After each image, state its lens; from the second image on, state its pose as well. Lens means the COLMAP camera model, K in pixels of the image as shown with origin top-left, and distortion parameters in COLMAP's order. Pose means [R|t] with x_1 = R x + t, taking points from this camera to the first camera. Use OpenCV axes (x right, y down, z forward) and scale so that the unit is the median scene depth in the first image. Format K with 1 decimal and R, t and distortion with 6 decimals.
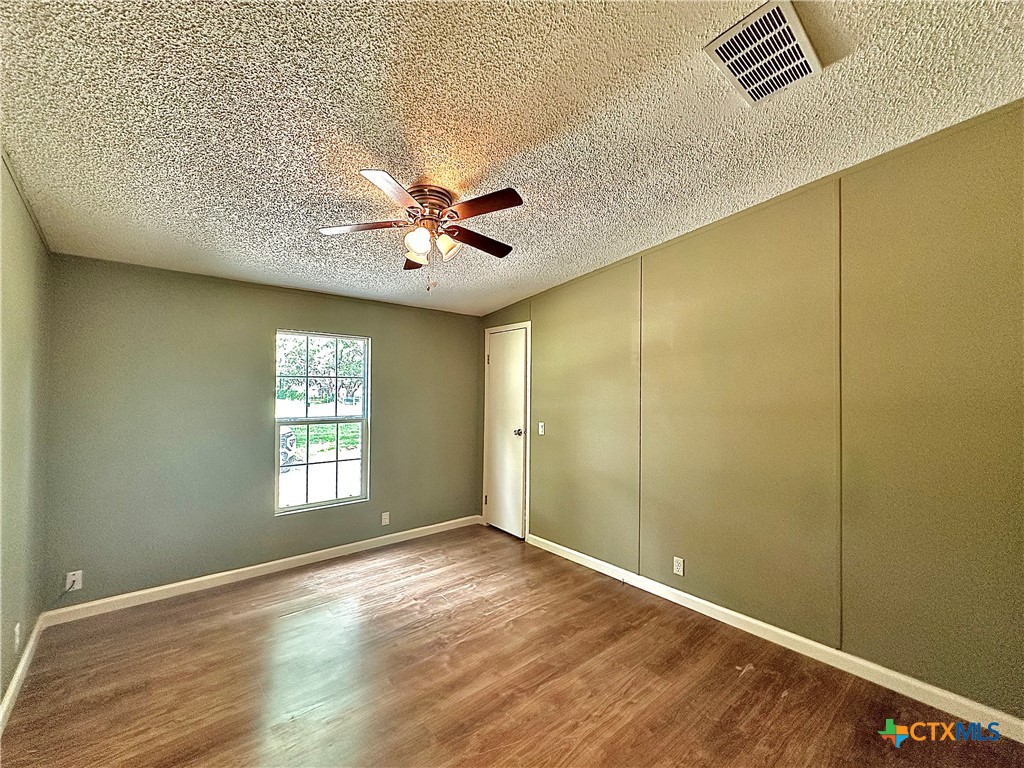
lens RADIAL K [[406.3, 0, 514.4], [0, 406.3, 382.1], [0, 0, 1]] dist [-0.003095, 0.000641]
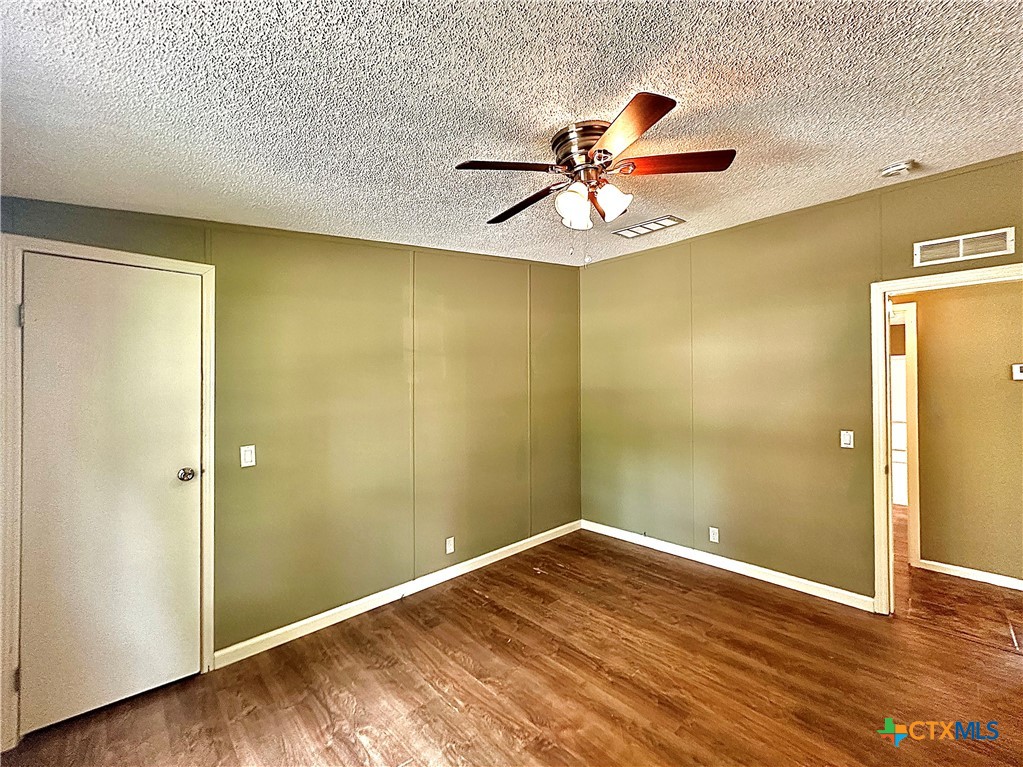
lens RADIAL K [[405.9, 0, 508.5], [0, 405.9, 381.2], [0, 0, 1]] dist [-0.003095, 0.000641]
pose [[-0.004945, 0.004510, 0.999978, -0.814201], [-0.017481, 0.999837, -0.004596, 0.001464], [-0.999835, -0.017503, -0.004865, 0.960096]]
